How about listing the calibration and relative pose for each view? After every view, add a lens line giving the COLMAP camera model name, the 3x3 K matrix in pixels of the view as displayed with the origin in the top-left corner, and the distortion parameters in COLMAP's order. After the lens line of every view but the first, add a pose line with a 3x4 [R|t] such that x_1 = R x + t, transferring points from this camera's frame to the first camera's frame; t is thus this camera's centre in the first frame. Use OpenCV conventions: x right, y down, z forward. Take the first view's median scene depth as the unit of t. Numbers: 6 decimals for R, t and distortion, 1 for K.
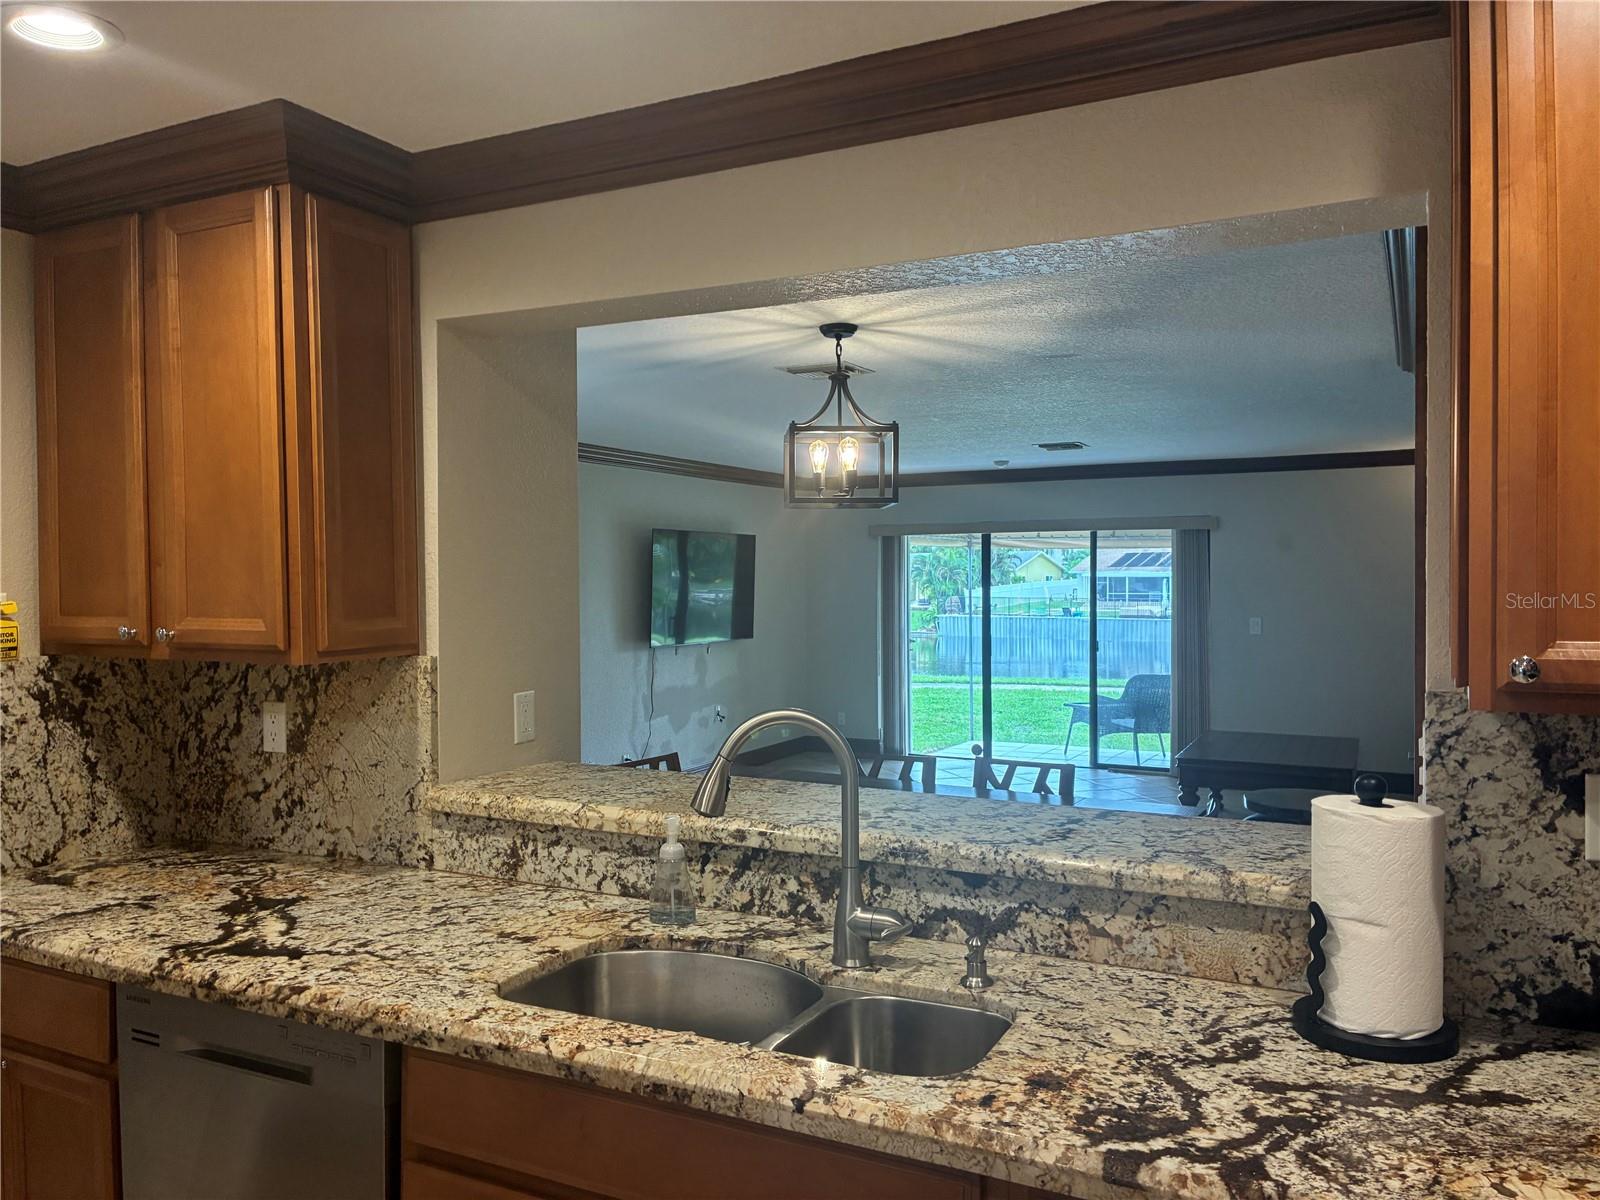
lens RADIAL K [[1215.3, 0, 800.0], [0, 1215.3, 600.0], [0, 0, 1]] dist [0.022987, 0.005749]
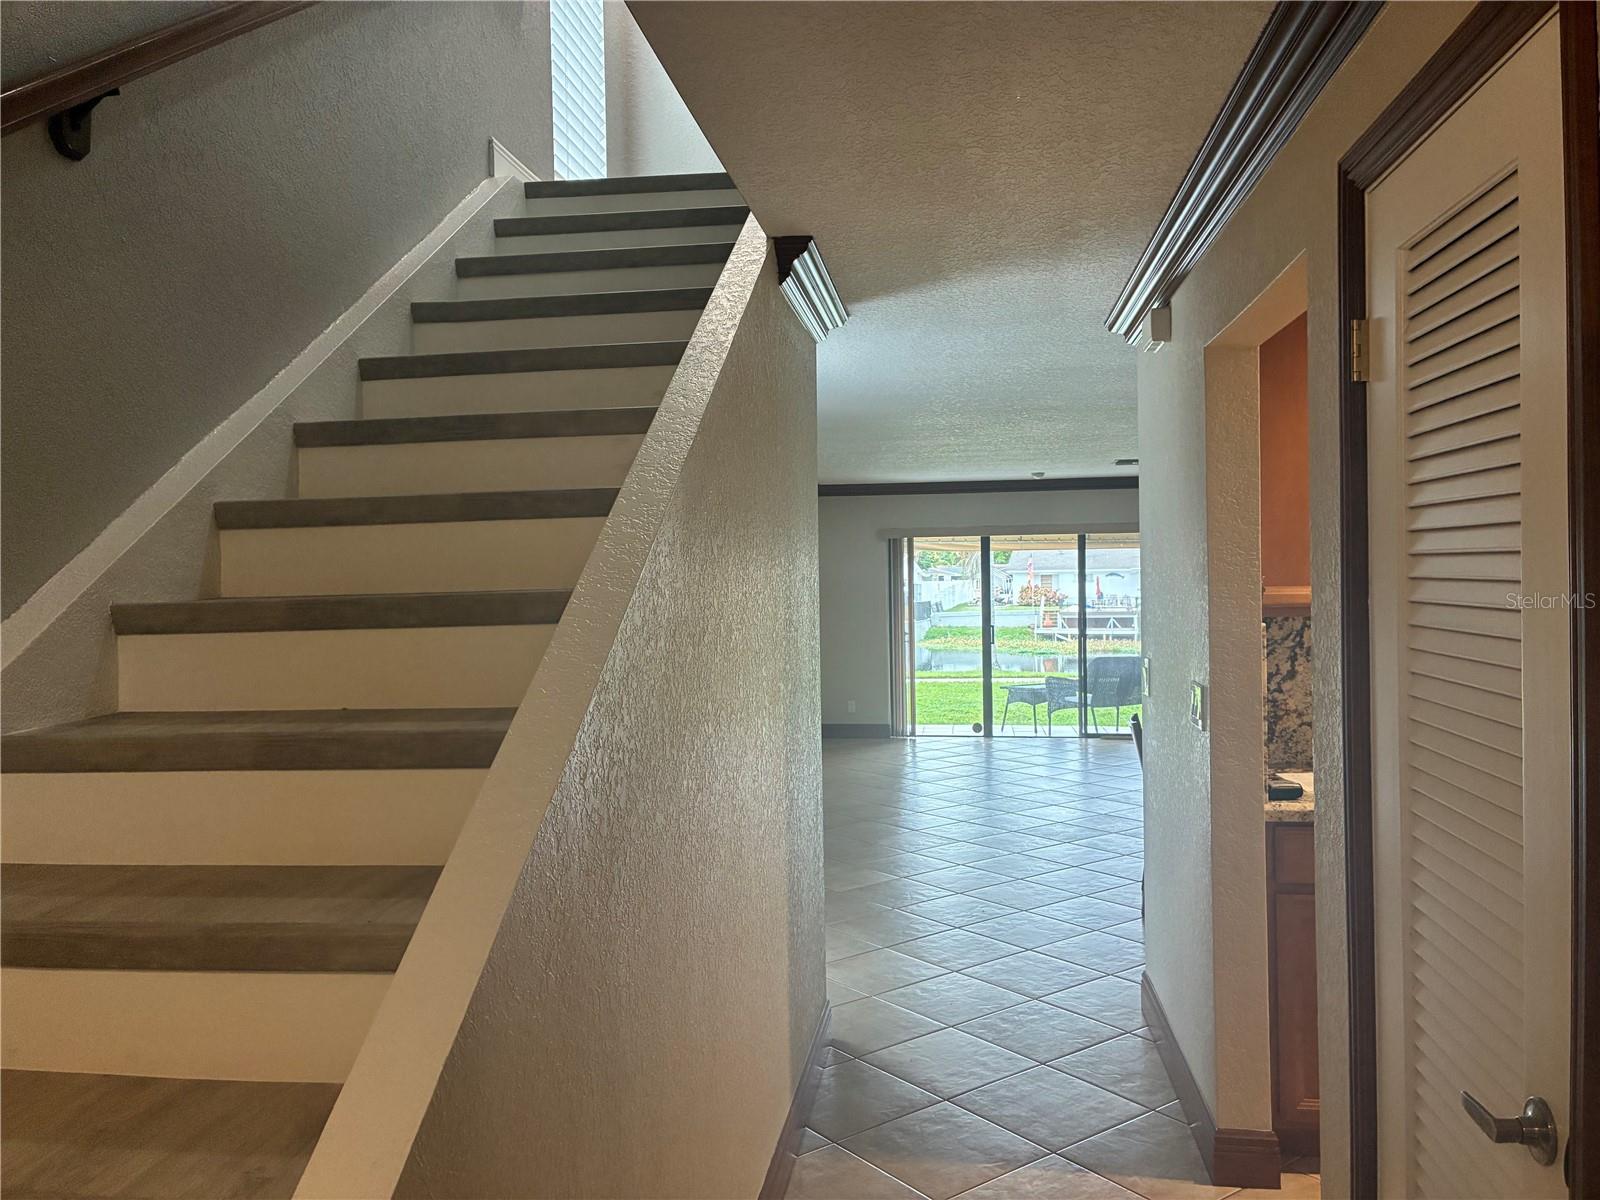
lens RADIAL K [[1215.3, 0, 800.0], [0, 1215.3, 600.0], [0, 0, 1]] dist [0.022987, 0.005749]
pose [[0.947164, -0.011248, 0.320553, -1.365833], [0.013031, 0.999909, -0.003418, 0.023537], [-0.320486, 0.007415, 0.947224, -0.064672]]
